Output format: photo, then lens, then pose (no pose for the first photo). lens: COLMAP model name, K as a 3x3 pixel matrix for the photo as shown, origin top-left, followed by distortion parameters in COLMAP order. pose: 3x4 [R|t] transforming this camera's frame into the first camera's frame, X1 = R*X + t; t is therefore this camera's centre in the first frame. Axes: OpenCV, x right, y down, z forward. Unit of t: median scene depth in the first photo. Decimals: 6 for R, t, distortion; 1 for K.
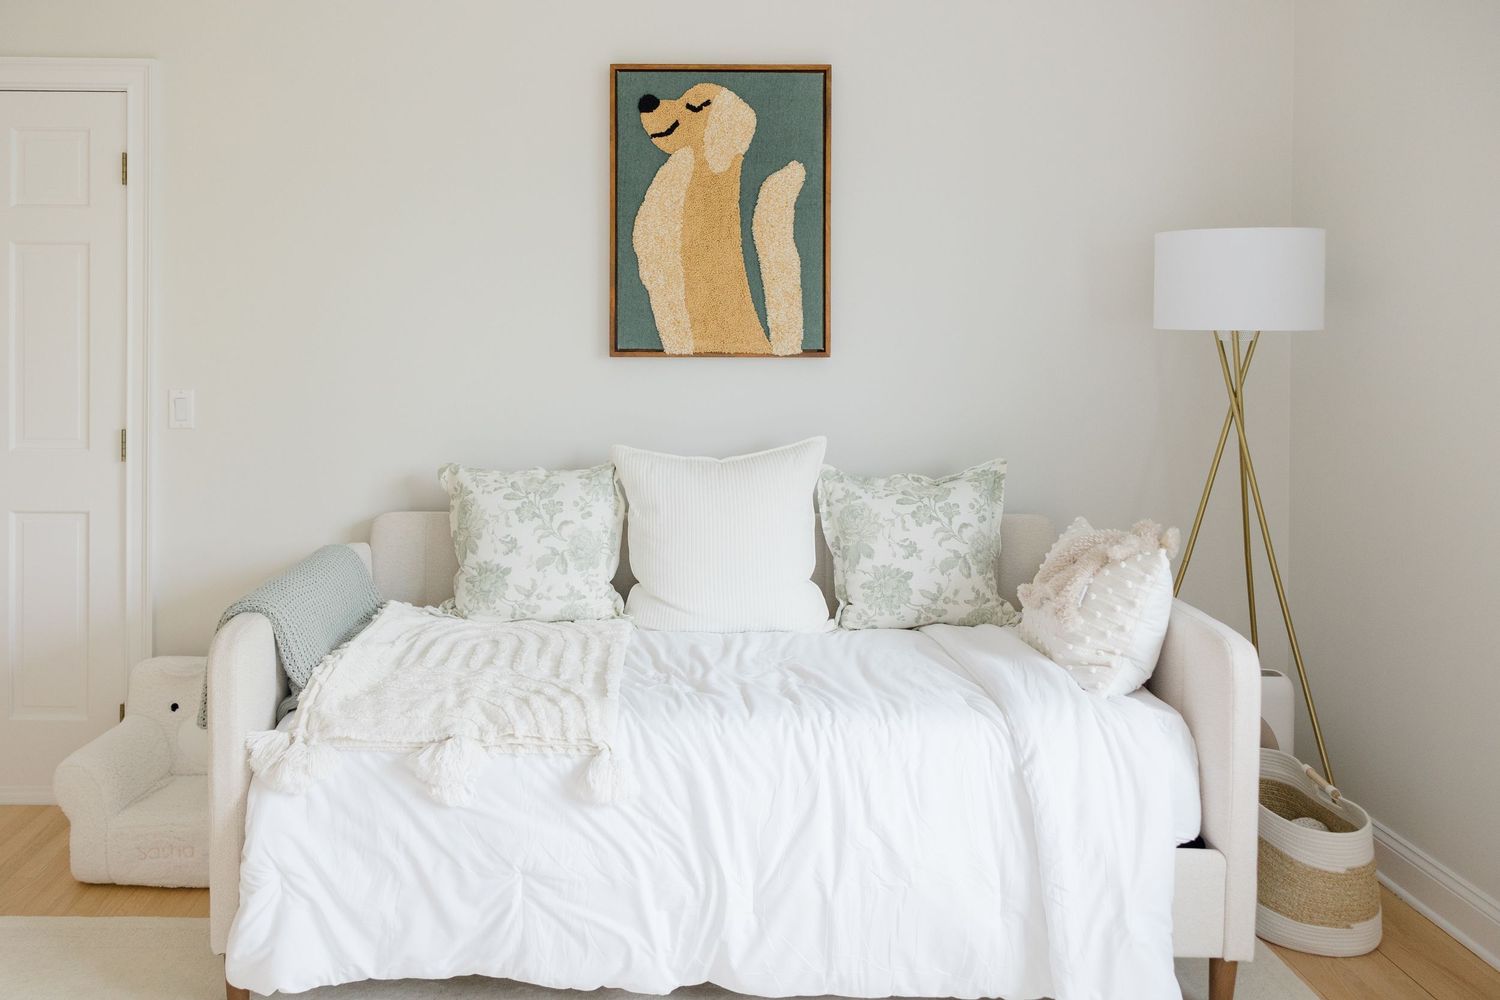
lens RADIAL K [[1201.7, 0, 748.8], [0, 1201.7, 365.3], [0, 0, 1]] dist [0.015426, 0.003235]
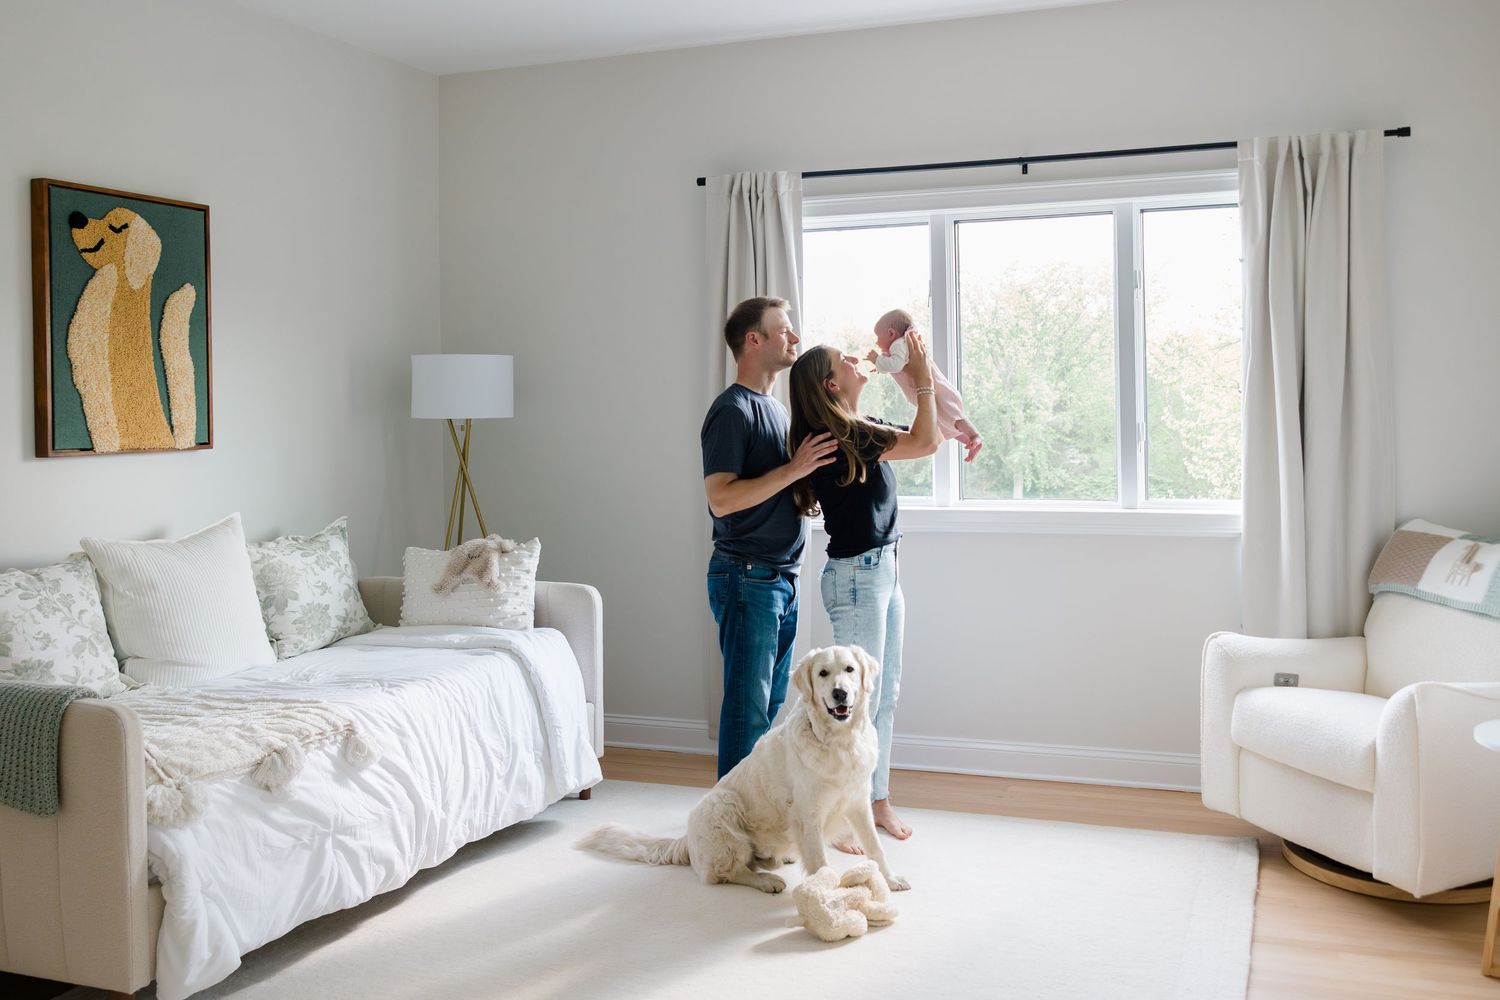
lens RADIAL K [[1393.5, 0, 750.0], [0, 1393.5, 500.0], [0, 0, 1]] dist [-0.008029, -0.008654]
pose [[0.372469, -0.075329, 0.924983, -1.031580], [0.051522, 0.996842, 0.060434, -0.012086], [-0.926614, 0.025147, 0.375173, -0.017968]]
